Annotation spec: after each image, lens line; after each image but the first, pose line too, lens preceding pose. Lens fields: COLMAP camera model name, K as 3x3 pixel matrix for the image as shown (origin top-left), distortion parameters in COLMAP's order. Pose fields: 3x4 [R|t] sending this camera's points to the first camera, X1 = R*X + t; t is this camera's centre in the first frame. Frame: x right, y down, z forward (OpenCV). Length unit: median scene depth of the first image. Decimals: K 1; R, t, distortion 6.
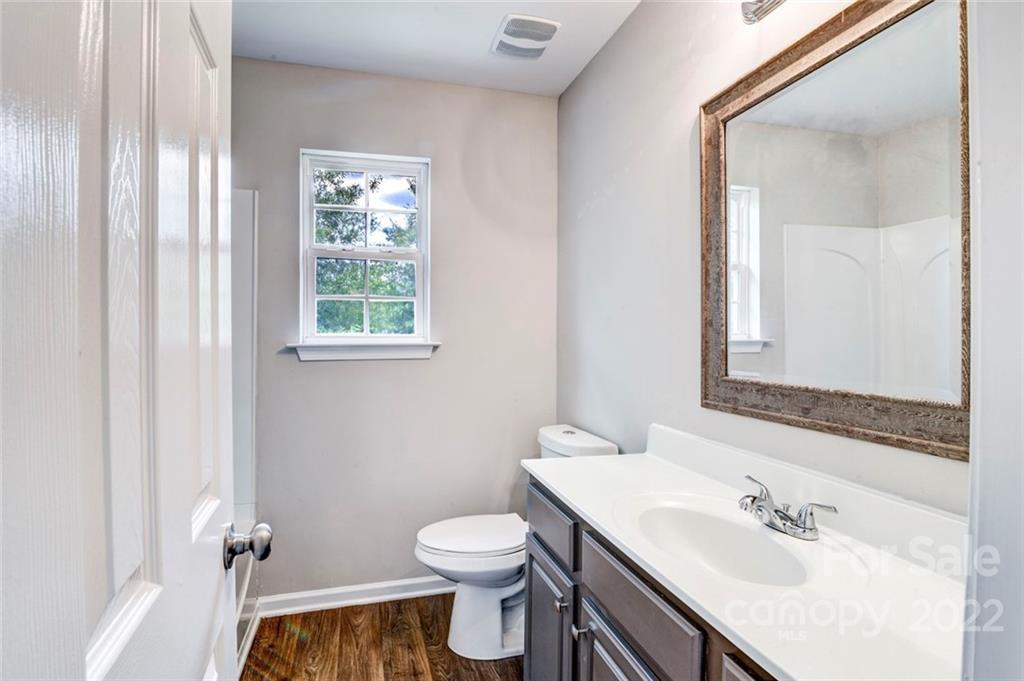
lens RADIAL K [[466.1, 0, 512.0], [0, 466.1, 340.8], [0, 0, 1]] dist [-0.002839, -0.000468]
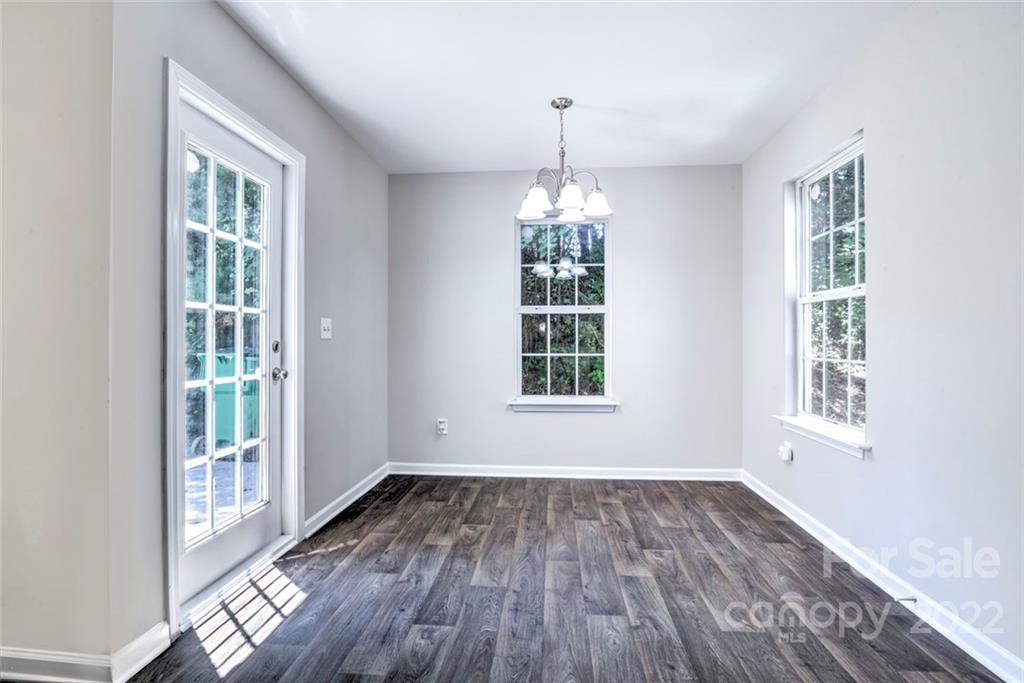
lens RADIAL K [[466.1, 0, 512.0], [0, 466.1, 341.8], [0, 0, 1]] dist [-0.002839, -0.000468]
pose [[-0.920905, 0.020373, 0.389255, -0.591766], [0.021108, 0.999774, -0.002389, 0.087958], [-0.389216, 0.006016, -0.921127, 1.865375]]
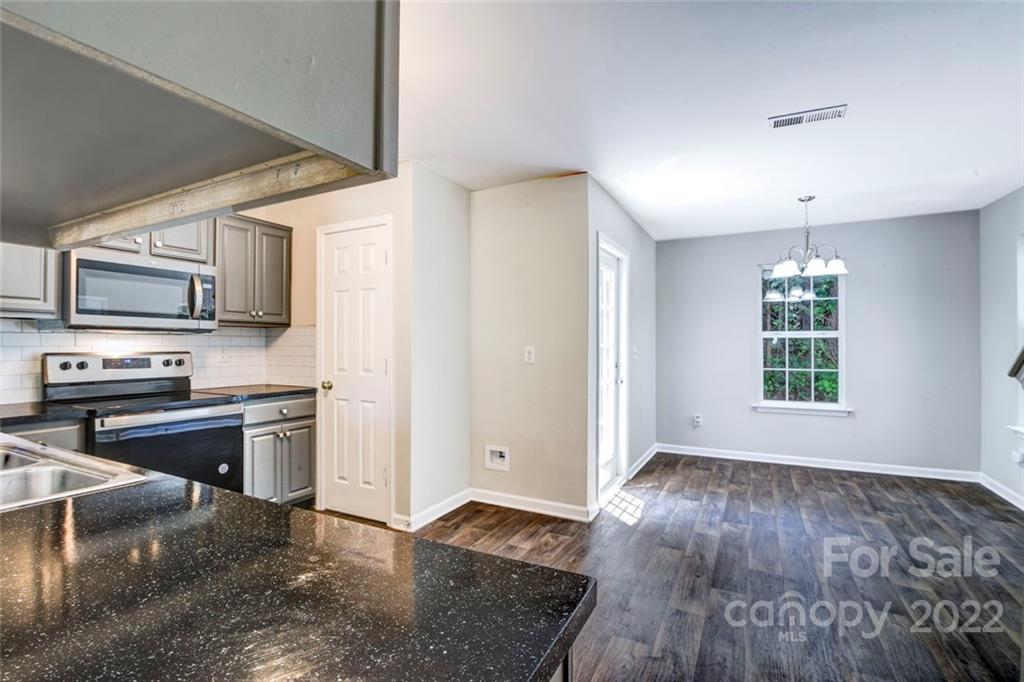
lens RADIAL K [[466.1, 0, 509.4], [0, 466.1, 340.5], [0, 0, 1]] dist [-0.002839, -0.000468]
pose [[-0.699988, 0.024093, 0.713748, -0.726801], [0.019300, 0.999704, -0.014817, -0.010761], [-0.713894, 0.003404, -0.700246, 2.871700]]
